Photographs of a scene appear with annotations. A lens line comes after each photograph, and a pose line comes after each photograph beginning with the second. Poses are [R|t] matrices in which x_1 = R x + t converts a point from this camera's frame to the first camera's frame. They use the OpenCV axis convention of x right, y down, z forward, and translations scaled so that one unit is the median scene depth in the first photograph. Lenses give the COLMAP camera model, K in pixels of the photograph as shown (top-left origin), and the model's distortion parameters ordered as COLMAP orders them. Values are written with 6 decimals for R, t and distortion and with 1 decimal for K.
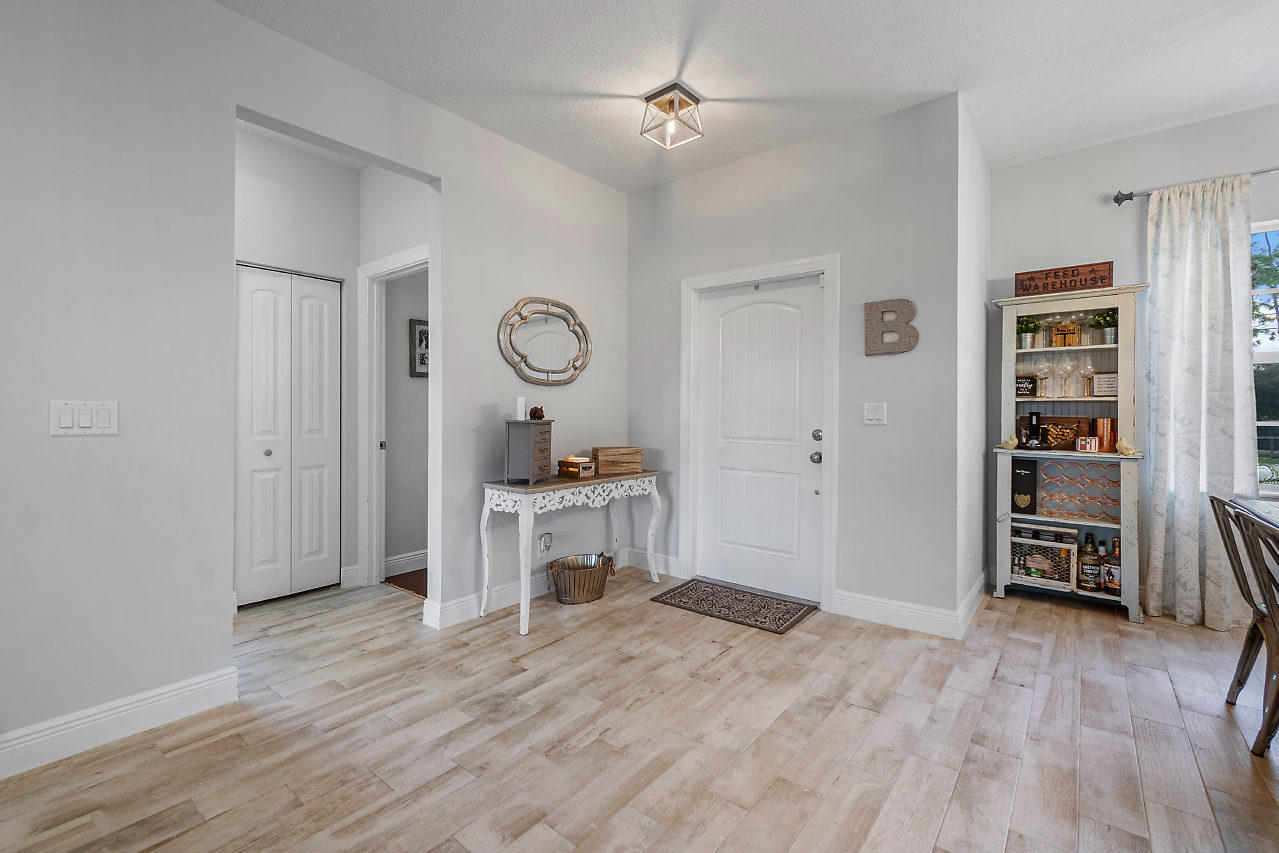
lens RADIAL K [[551.2, 0, 639.9], [0, 551.2, 420.2], [0, 0, 1]] dist [-0.005821, 0.005880]
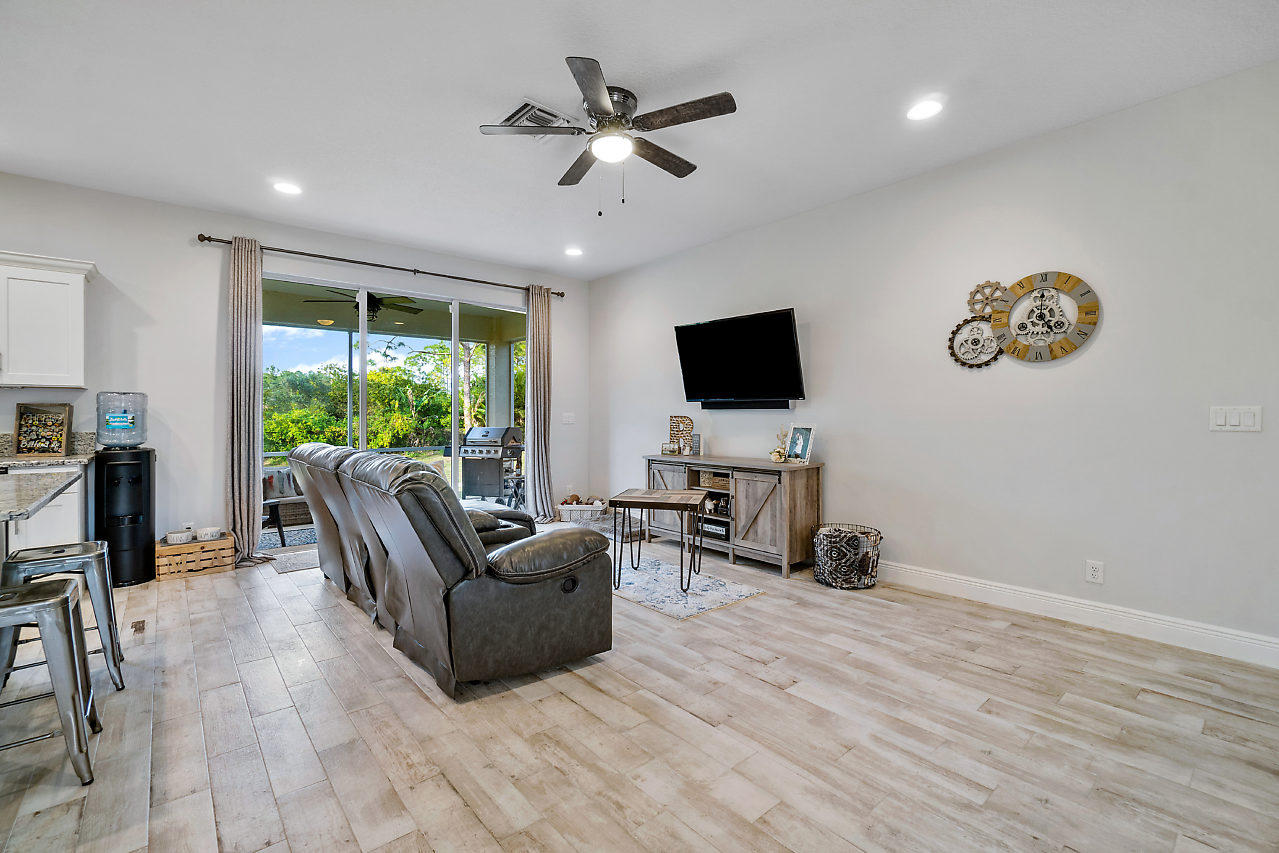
lens RADIAL K [[551.2, 0, 616.6], [0, 551.2, 426.8], [0, 0, 1]] dist [-0.005821, 0.005880]
pose [[-0.212101, 0.020169, -0.977040, 0.384462], [-0.006373, 0.999737, 0.022021, -0.002730], [0.977227, 0.010897, -0.211916, -0.129711]]
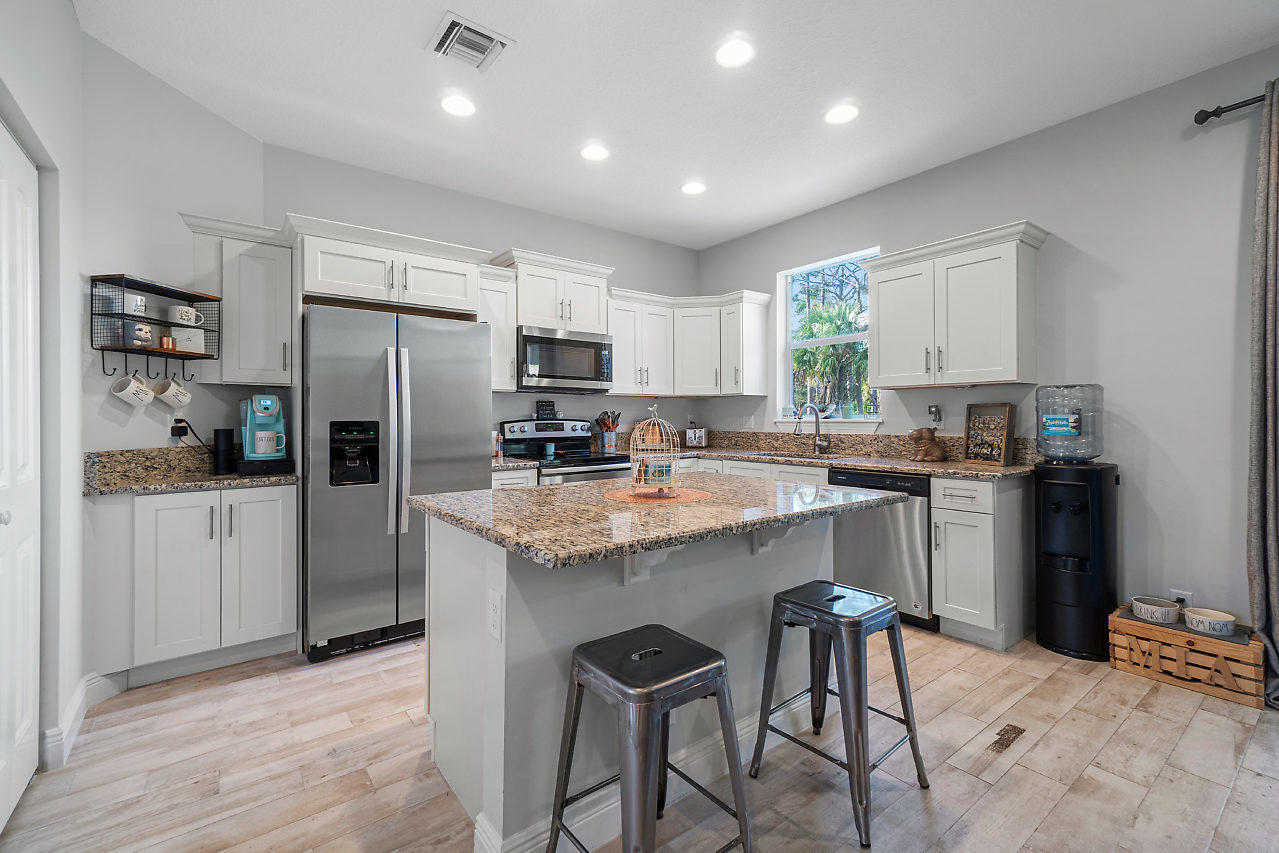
lens RADIAL K [[551.2, 0, 632.6], [0, 551.2, 412.0], [0, 0, 1]] dist [-0.005821, 0.005880]
pose [[-0.967253, 0.008171, 0.253683, -0.105698], [0.007707, 0.999966, -0.002825, -0.004838], [-0.253698, -0.000777, -0.967283, -0.414858]]
